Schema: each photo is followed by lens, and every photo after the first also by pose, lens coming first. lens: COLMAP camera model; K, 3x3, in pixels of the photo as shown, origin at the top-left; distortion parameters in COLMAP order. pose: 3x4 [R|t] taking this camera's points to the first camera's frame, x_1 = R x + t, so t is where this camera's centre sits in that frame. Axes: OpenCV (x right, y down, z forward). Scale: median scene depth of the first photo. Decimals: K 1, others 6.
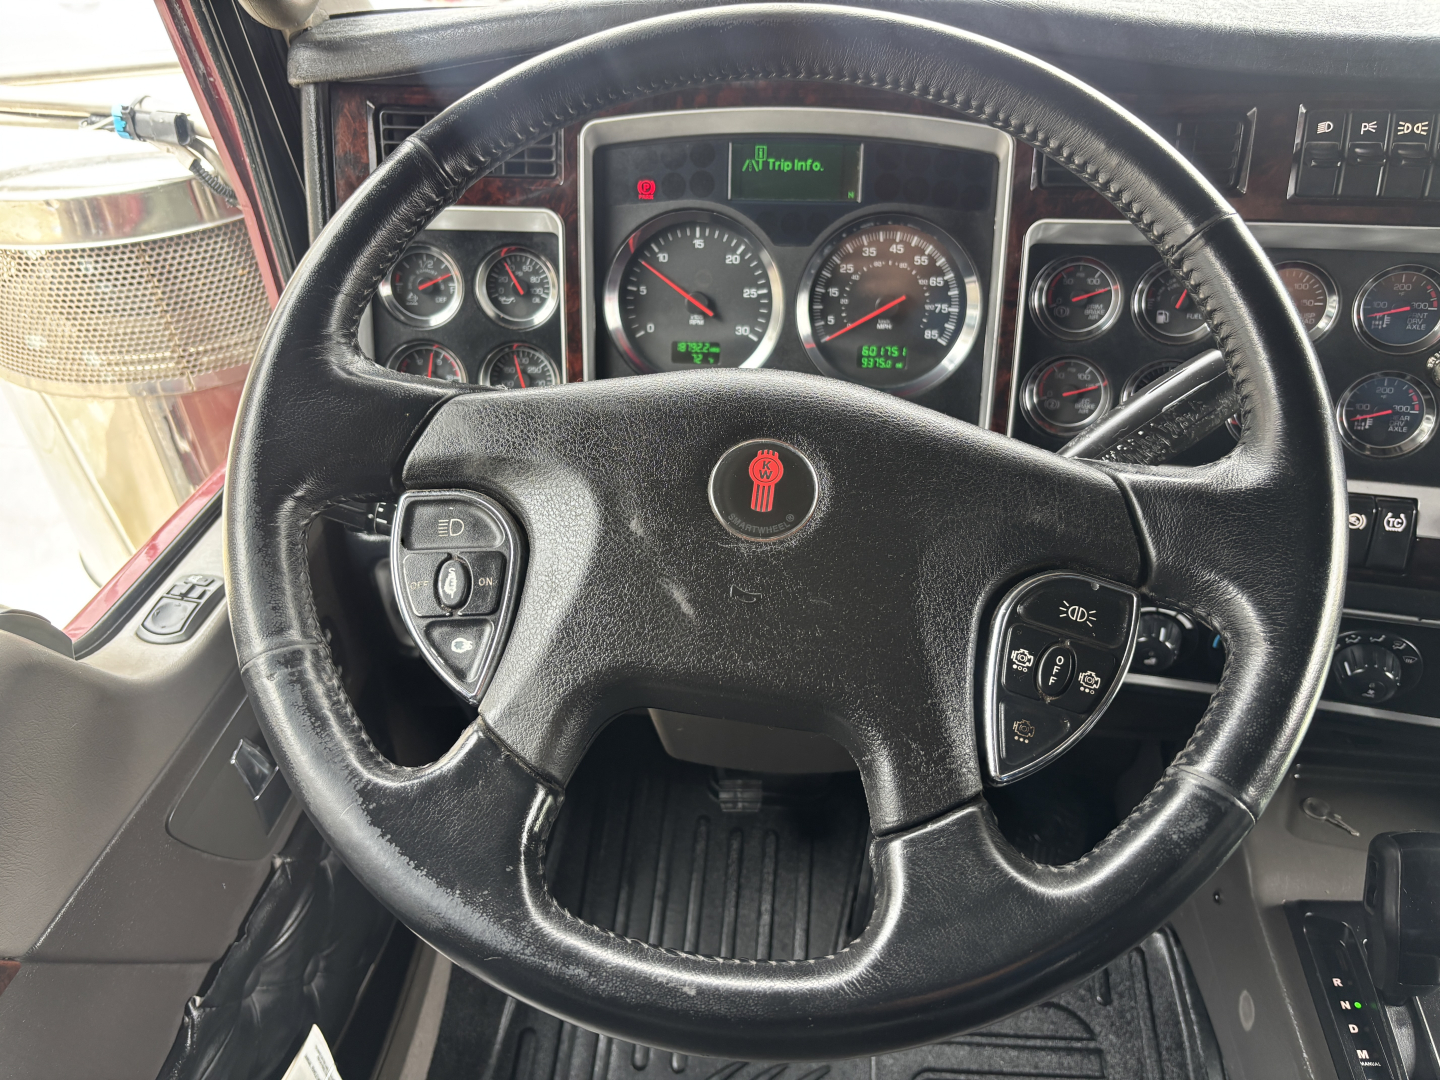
lens RADIAL K [[1095.9, 0, 720.0], [0, 1095.9, 540.0], [0, 0, 1]] dist [0.011575, -0.009189]
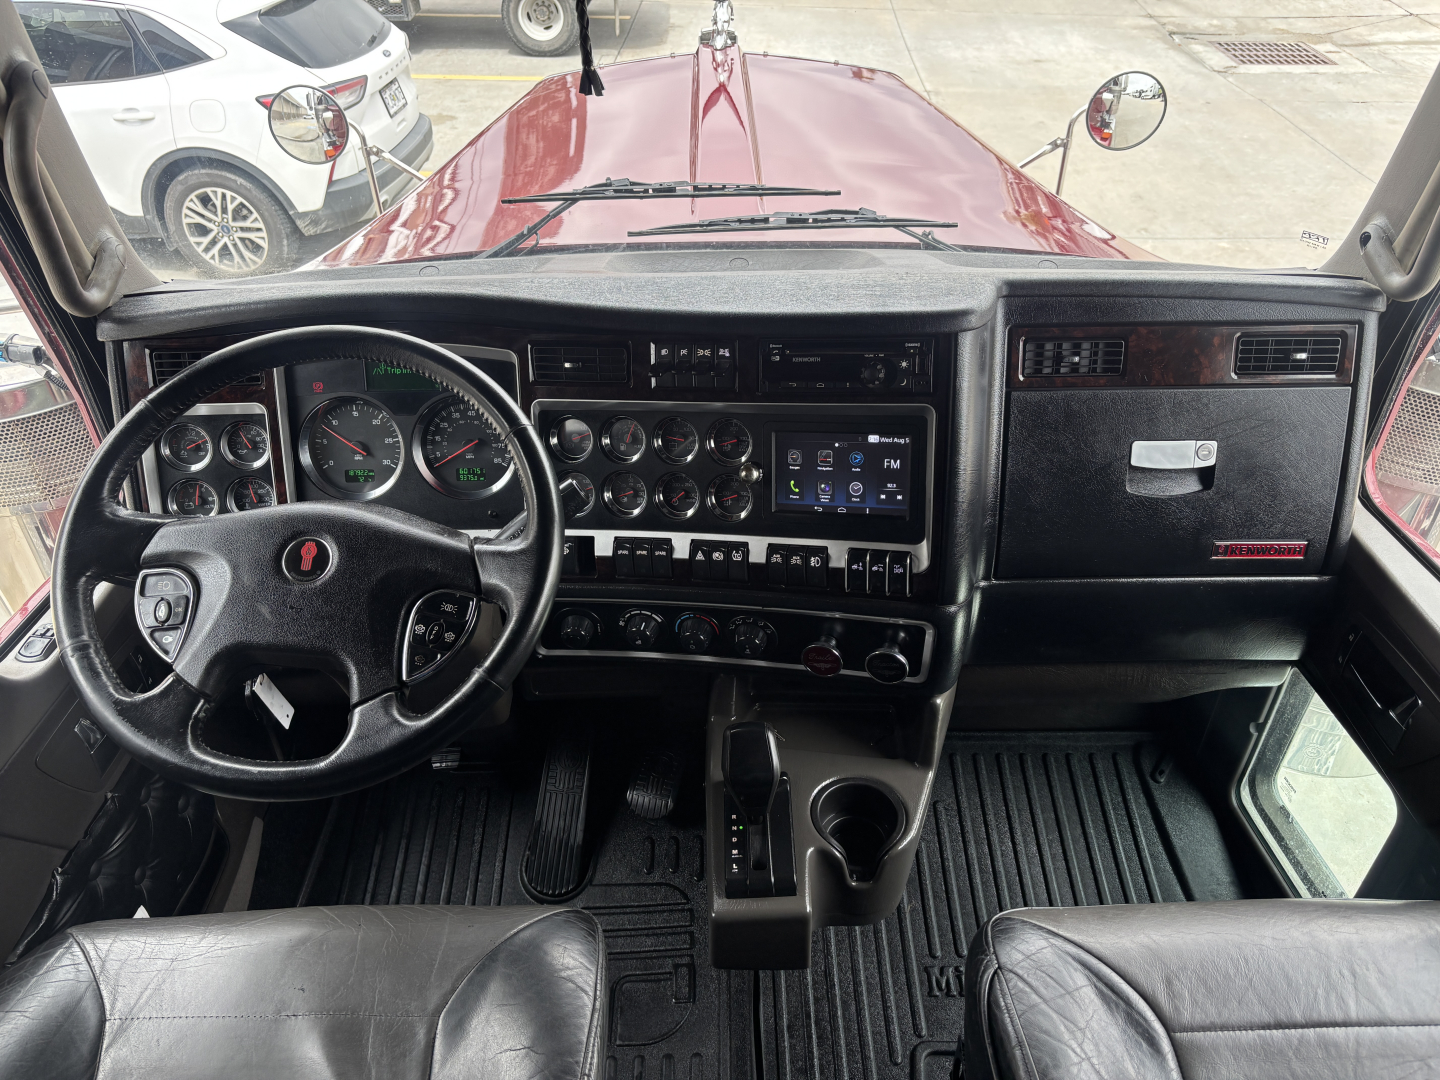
lens RADIAL K [[1085.5, 0, 720.0], [0, 1085.5, 540.0], [0, 0, 1]] dist [0.013252, -0.003112]
pose [[0.995684, -0.054359, 0.075223, 0.469815], [0.057888, 0.997283, -0.045564, 0.041010], [-0.072542, 0.049722, 0.996125, -0.829016]]
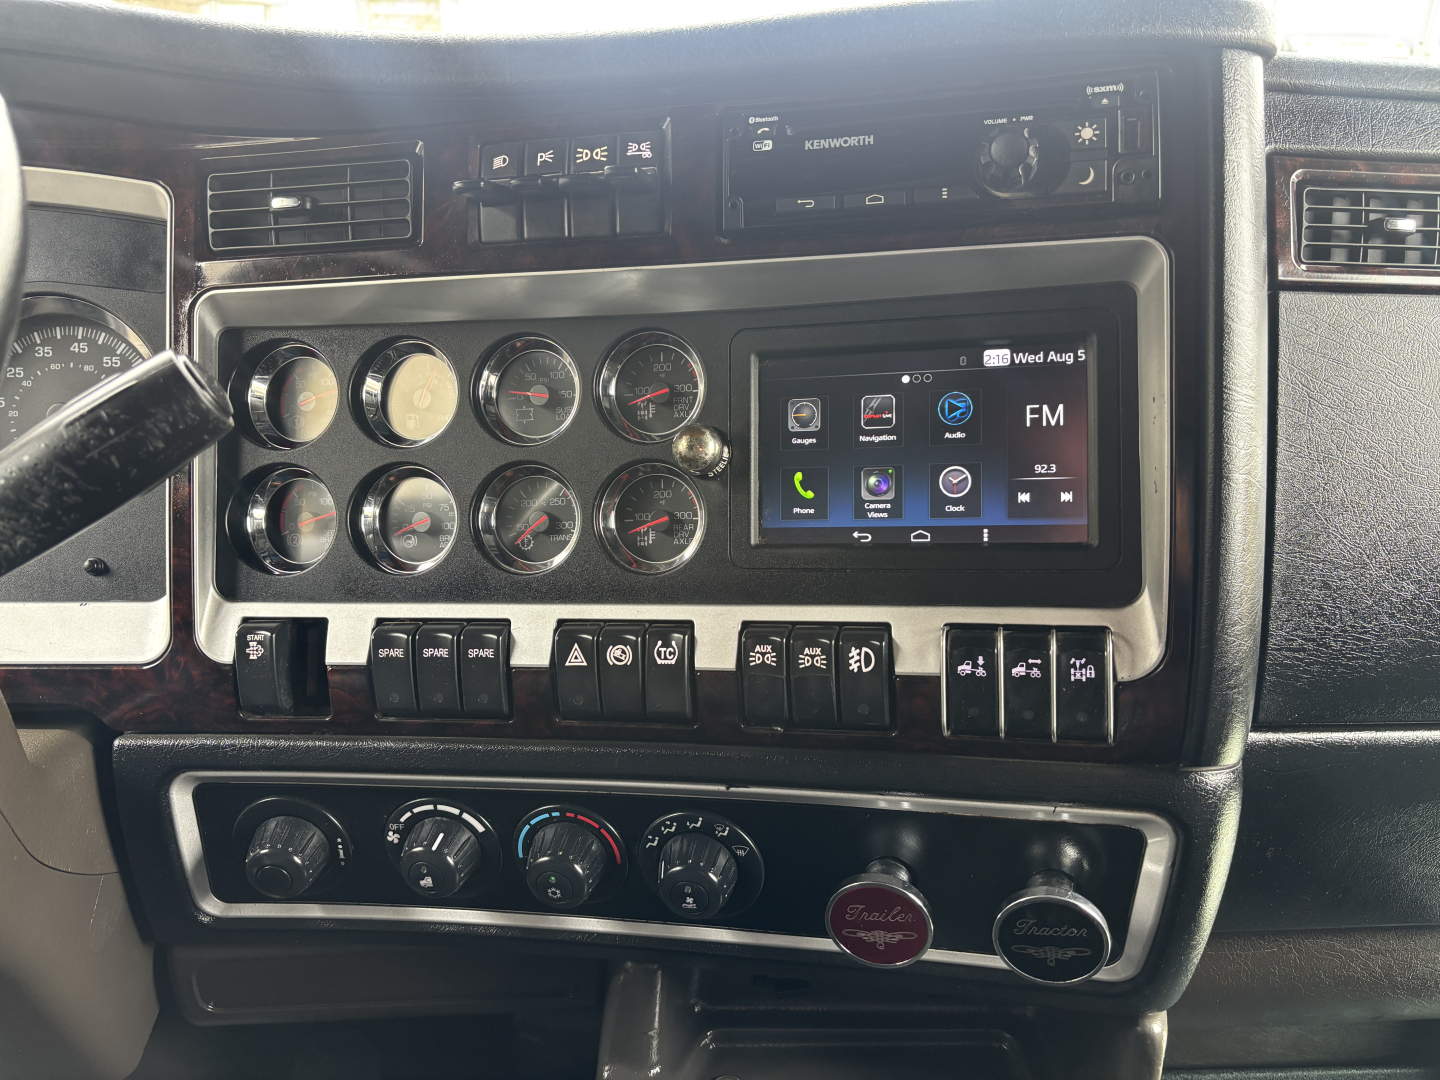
lens RADIAL K [[1095.9, 0, 720.0], [0, 1095.9, 540.0], [0, 0, 1]] dist [0.011575, -0.009189]
pose [[0.990016, -0.021414, 0.139321, 0.570705], [0.060427, 0.957441, -0.282234, 0.128412], [-0.127348, 0.287835, 0.949175, 0.276266]]
